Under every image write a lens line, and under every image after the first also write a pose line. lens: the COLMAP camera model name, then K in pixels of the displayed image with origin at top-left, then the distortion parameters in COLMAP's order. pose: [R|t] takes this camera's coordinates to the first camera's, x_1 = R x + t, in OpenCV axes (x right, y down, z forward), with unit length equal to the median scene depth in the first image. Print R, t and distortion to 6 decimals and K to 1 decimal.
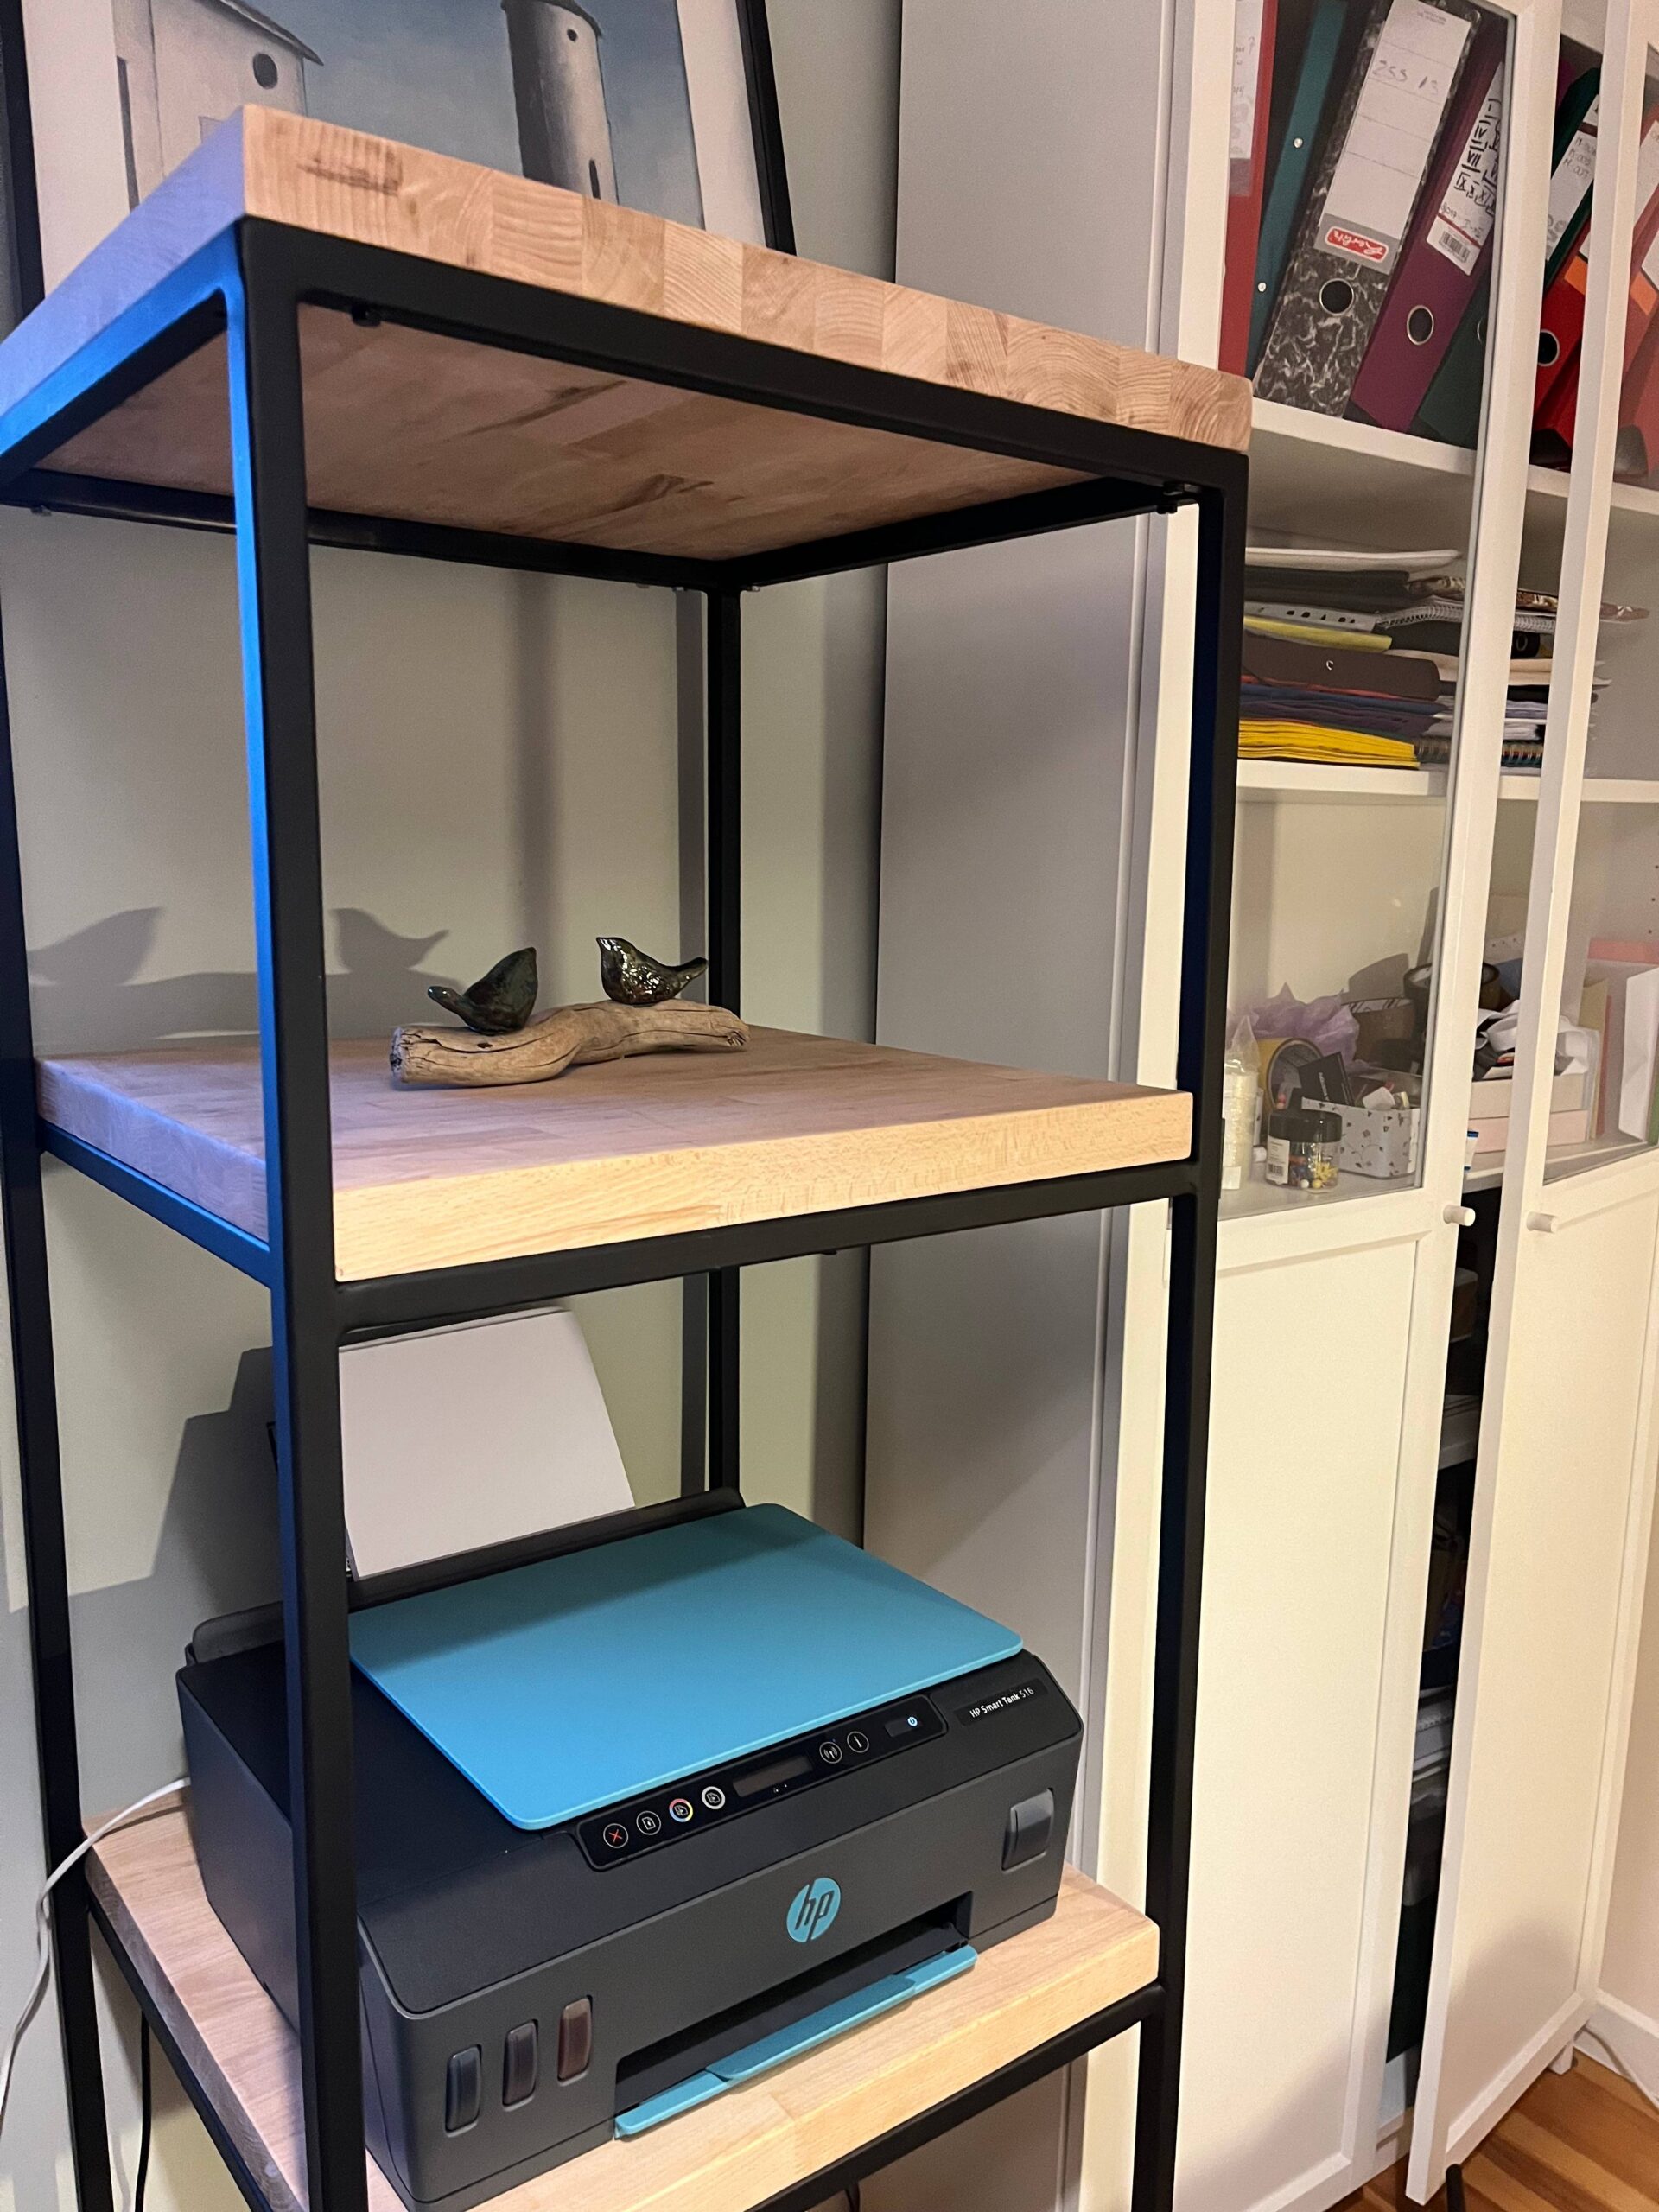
lens RADIAL K [[1683.4, 0, 818.8], [0, 1683.4, 1111.3], [0, 0, 1]] dist [0.056901, -0.103270]
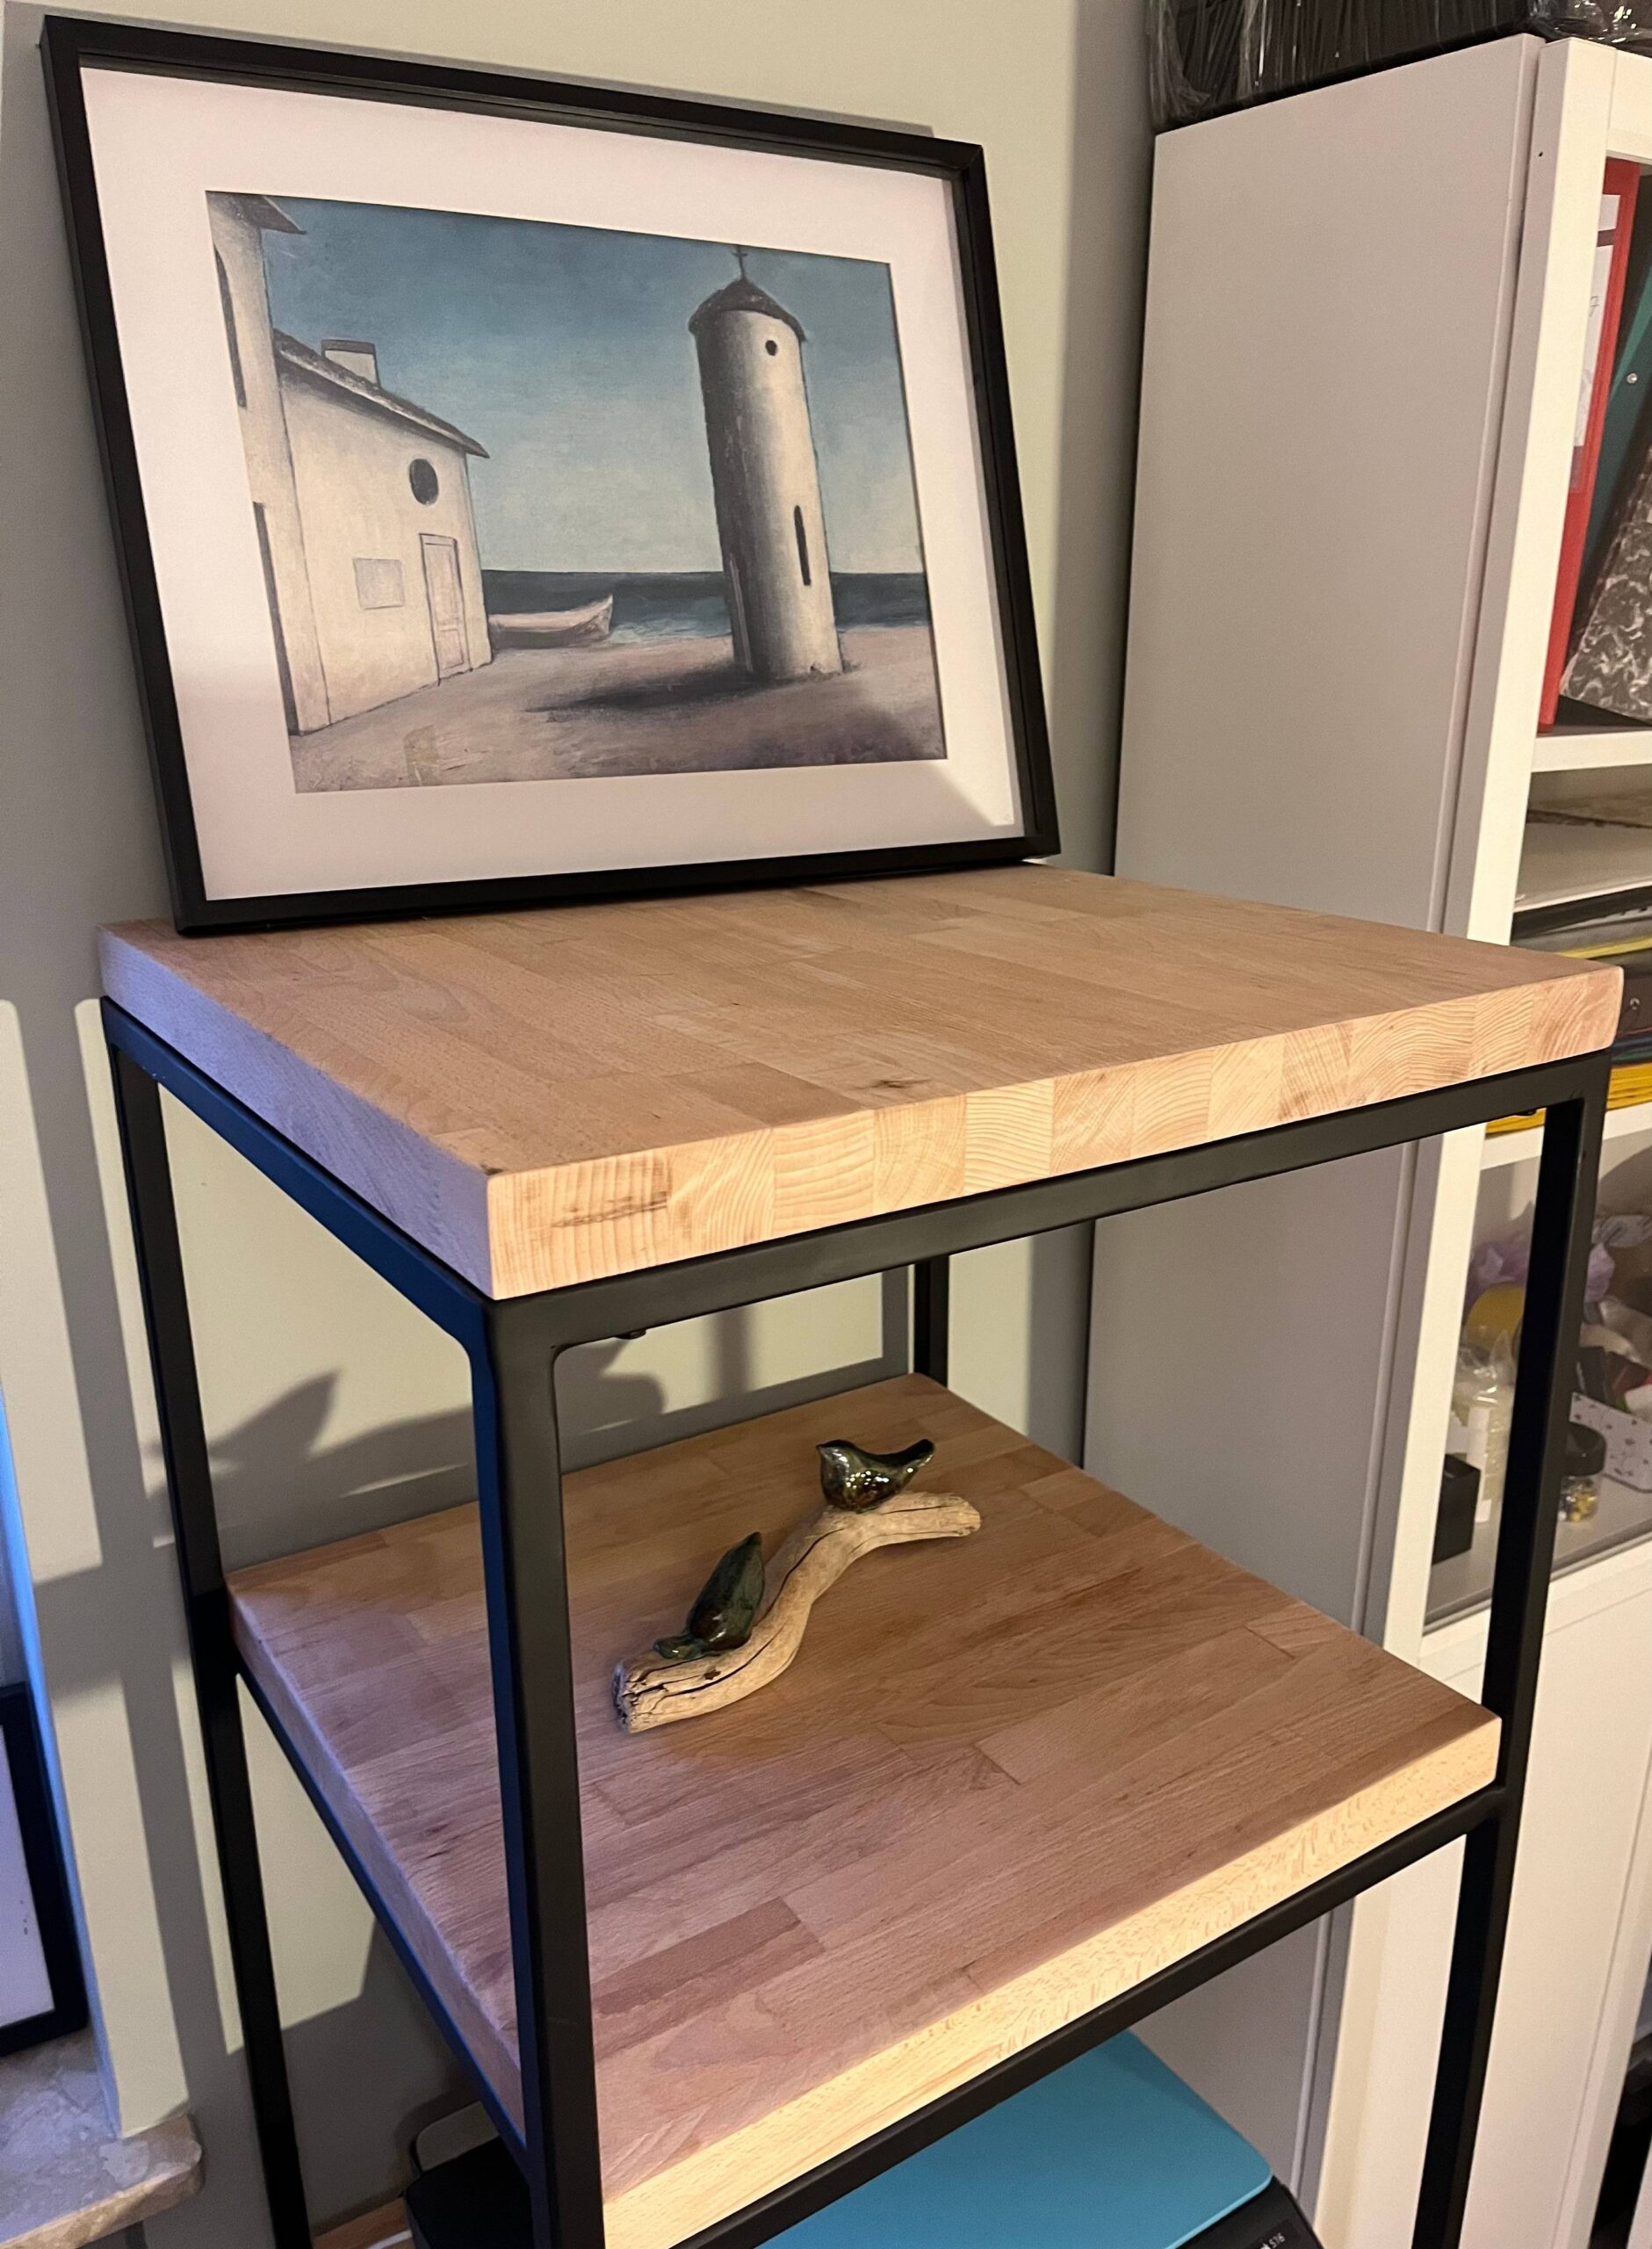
lens RADIAL K [[1711.3, 0, 818.7], [0, 1711.3, 1128.2], [0, 0, 1]] dist [0.056901, -0.103270]
pose [[0.997667, 0.002575, -0.068225, -0.063696], [0.006922, 0.990324, 0.138603, -0.375737], [0.067922, -0.138752, 0.987995, 0.103369]]
